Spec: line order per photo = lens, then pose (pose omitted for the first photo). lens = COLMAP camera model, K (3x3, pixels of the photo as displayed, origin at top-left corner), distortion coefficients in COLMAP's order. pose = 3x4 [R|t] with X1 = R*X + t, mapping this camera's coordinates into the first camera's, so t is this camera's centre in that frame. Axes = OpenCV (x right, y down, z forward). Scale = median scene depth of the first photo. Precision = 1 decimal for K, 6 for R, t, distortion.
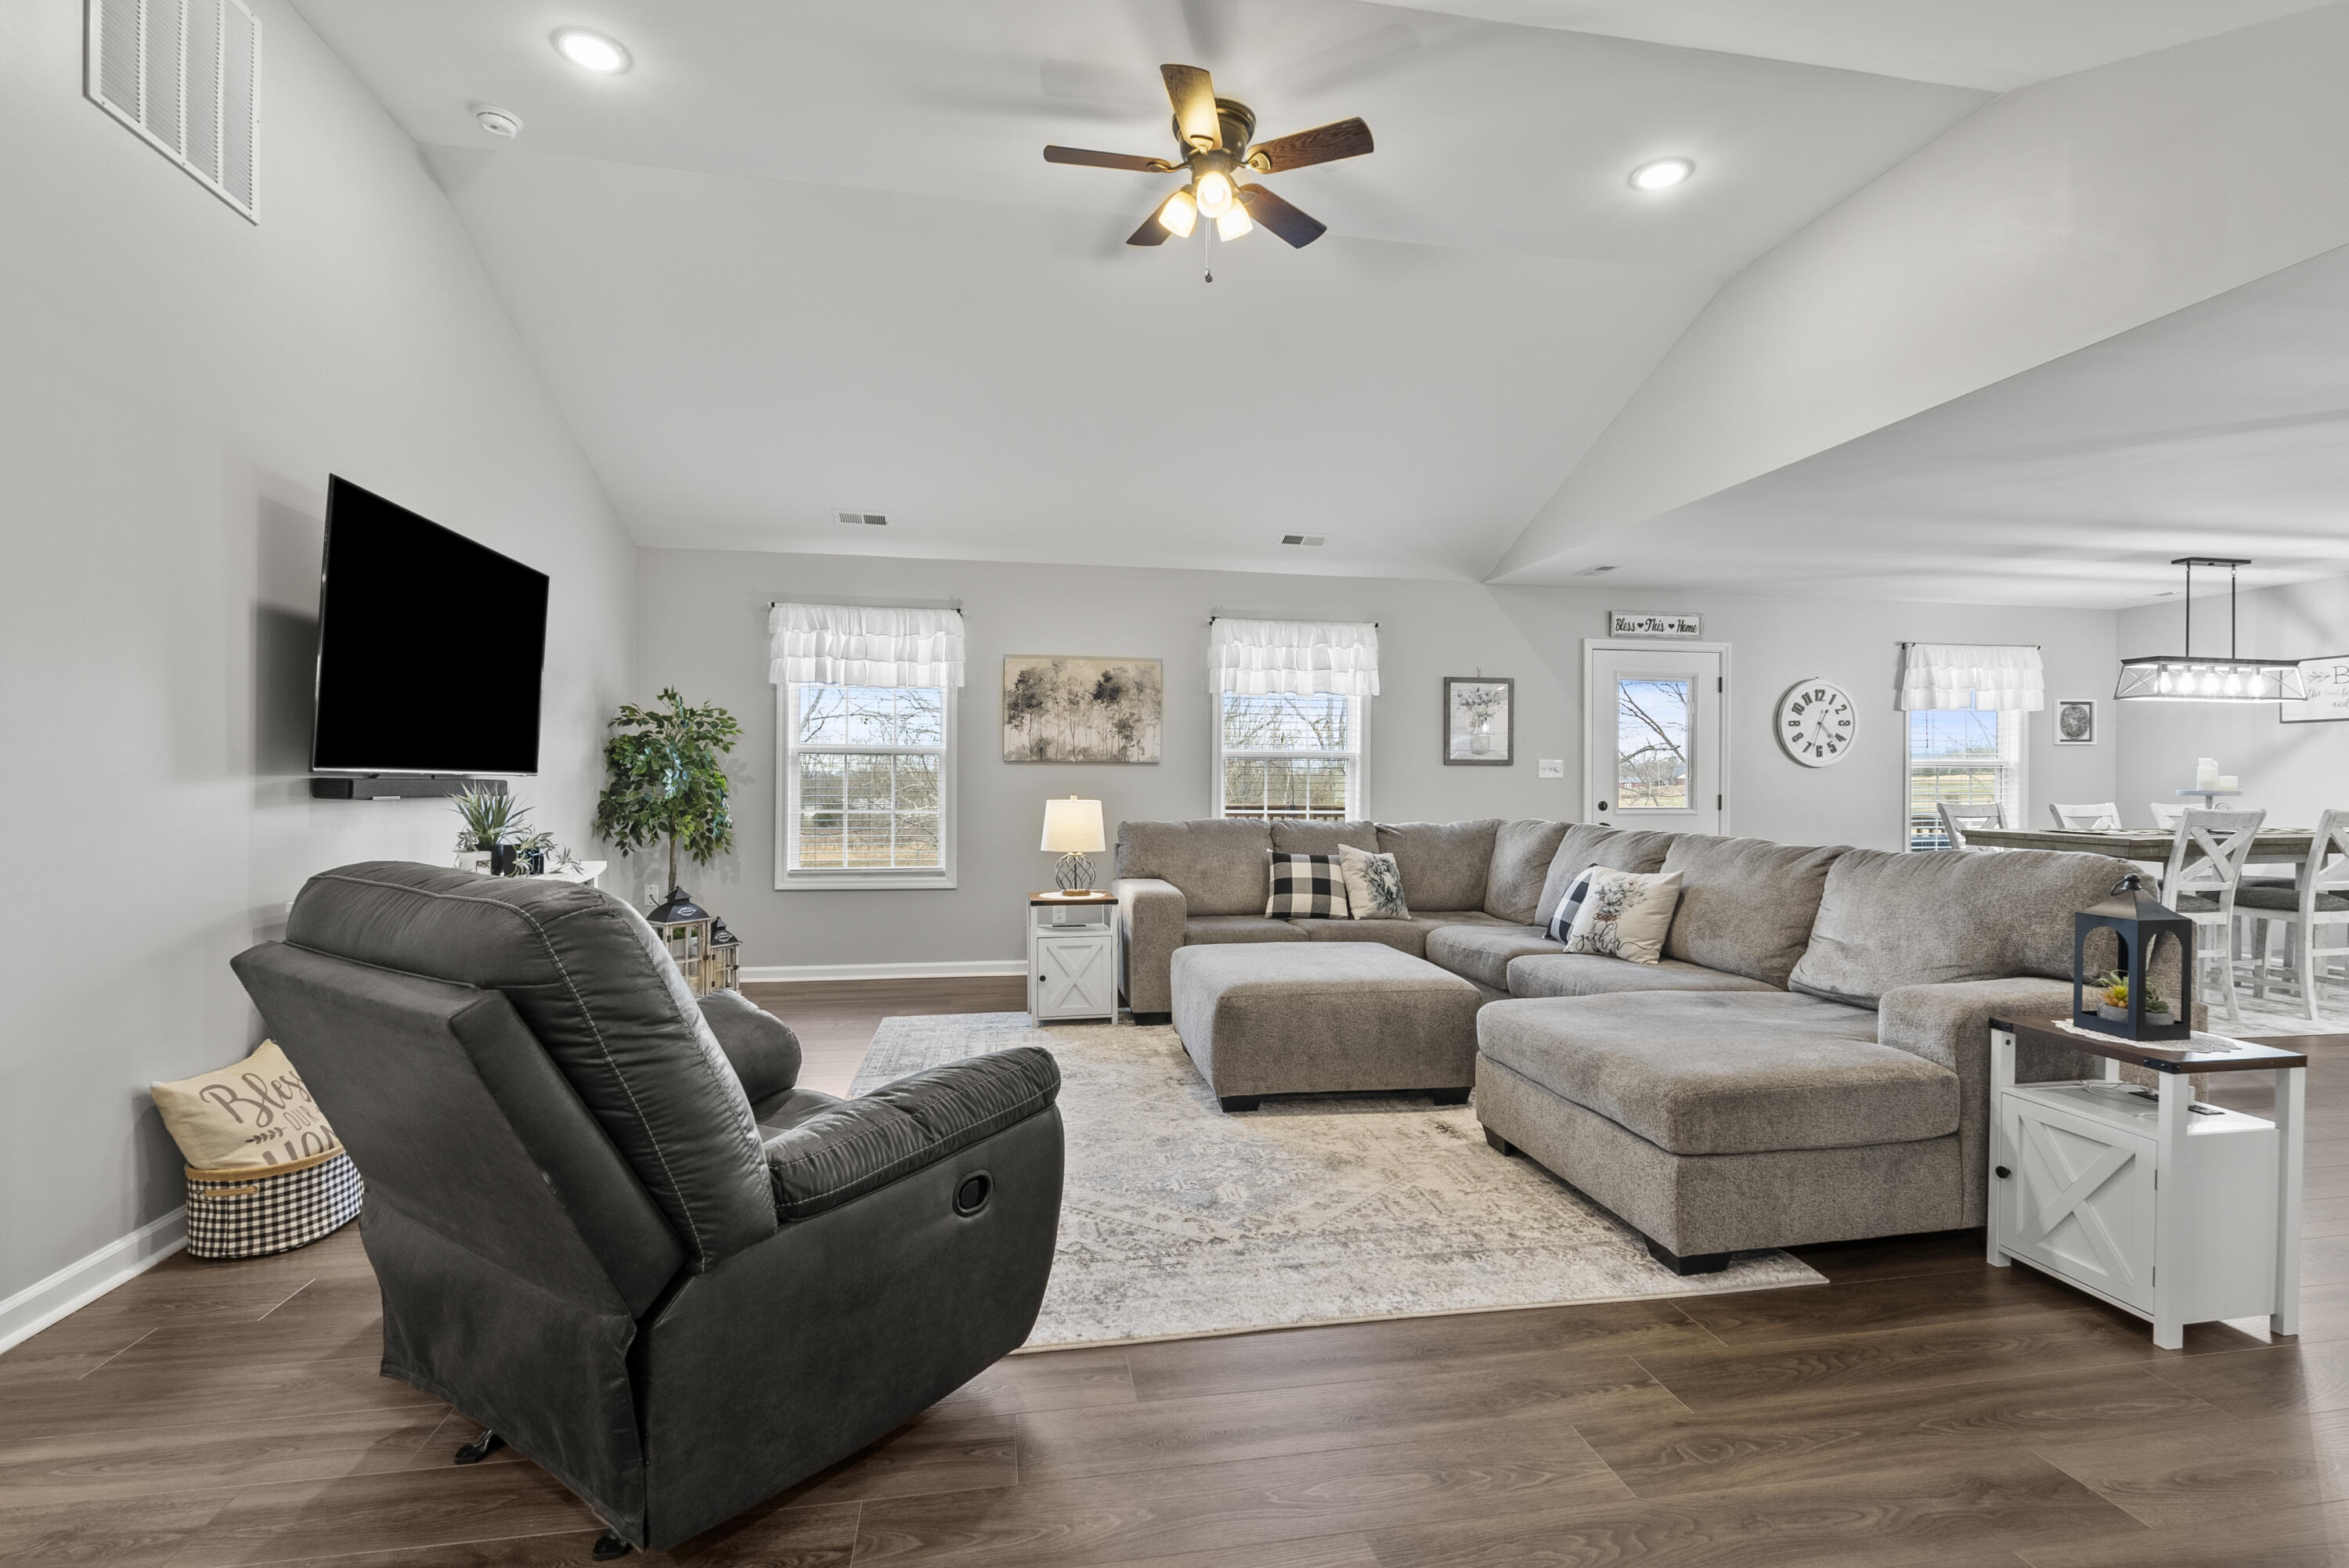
lens RADIAL K [[1061.1, 0, 1181.3], [0, 1061.1, 777.7], [0, 0, 1]] dist [-0.005656, 0.000560]
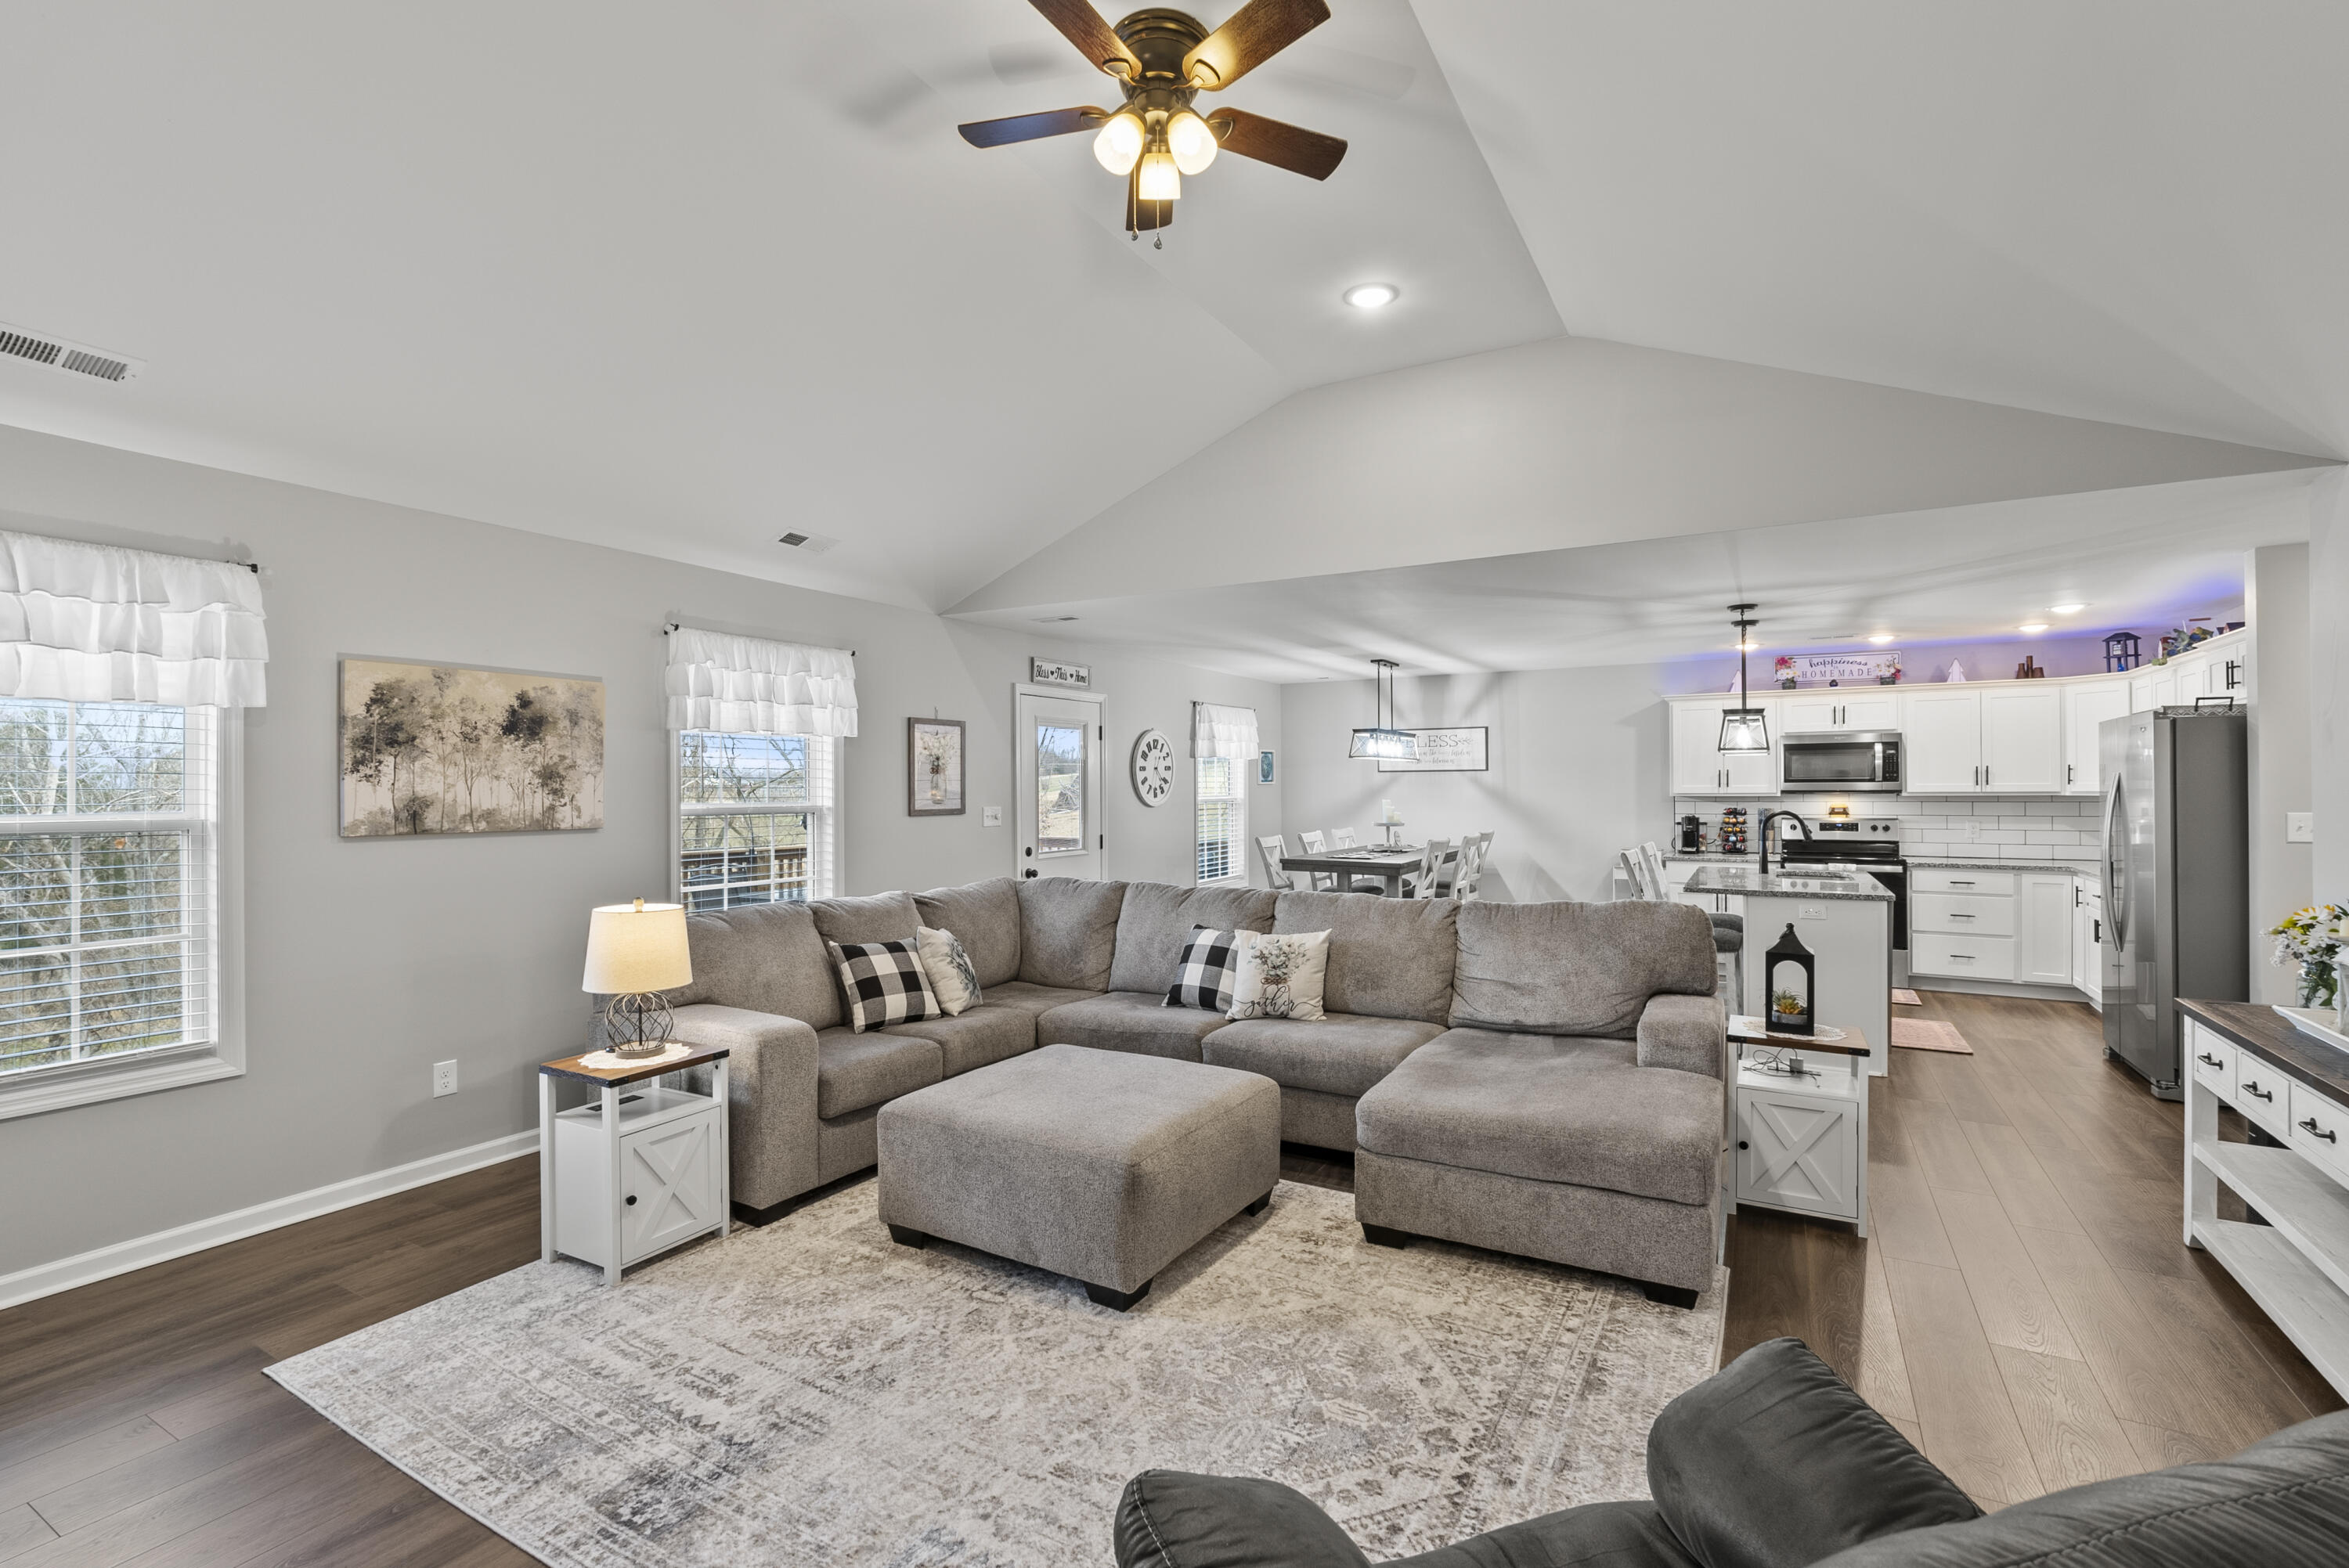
lens RADIAL K [[1061.1, 0, 1159.2], [0, 1061.1, 785.7], [0, 0, 1]] dist [-0.005656, 0.000560]
pose [[0.648108, -0.007153, 0.761515, -0.327612], [0.003690, 0.999974, 0.006253, -0.046924], [-0.761540, -0.001243, 0.648117, 0.289505]]
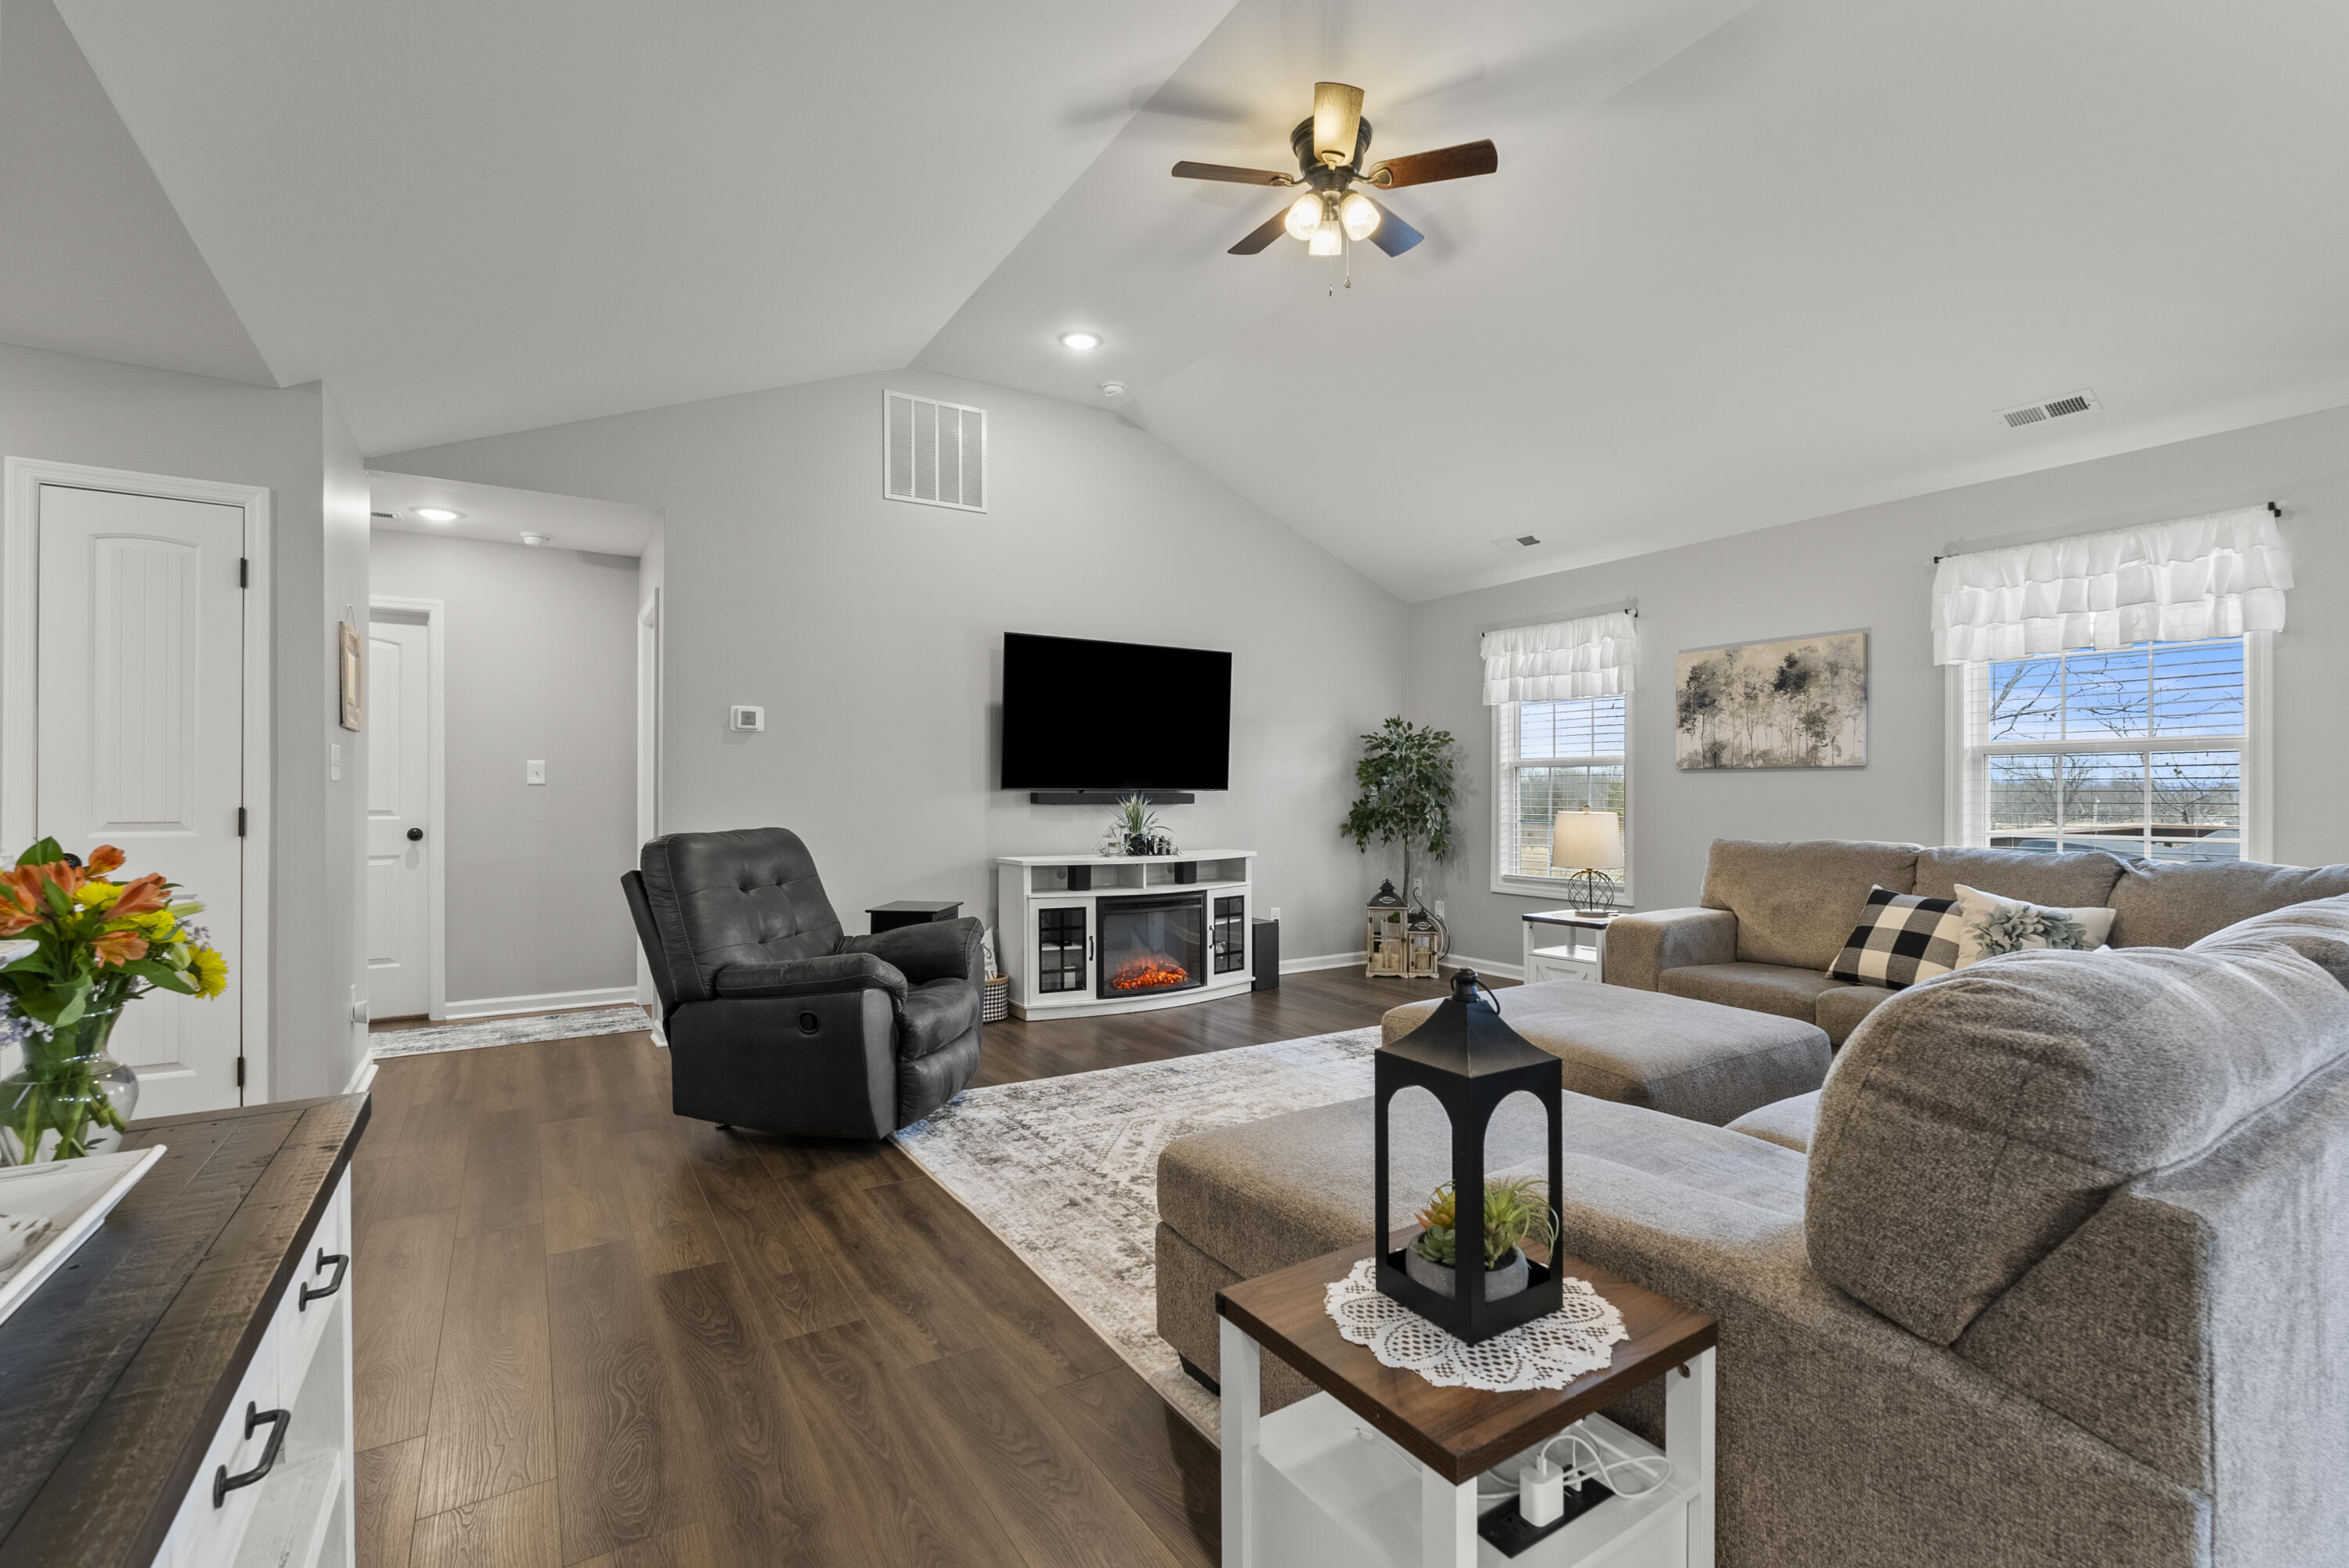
lens RADIAL K [[1061.1, 0, 1183.0], [0, 1061.1, 794.9], [0, 0, 1]] dist [-0.005656, 0.000560]
pose [[0.373303, -0.005469, -0.927693, 0.523605], [0.007436, 0.999968, -0.002903, 0.005542], [0.927680, -0.005815, 0.373332, 0.284391]]
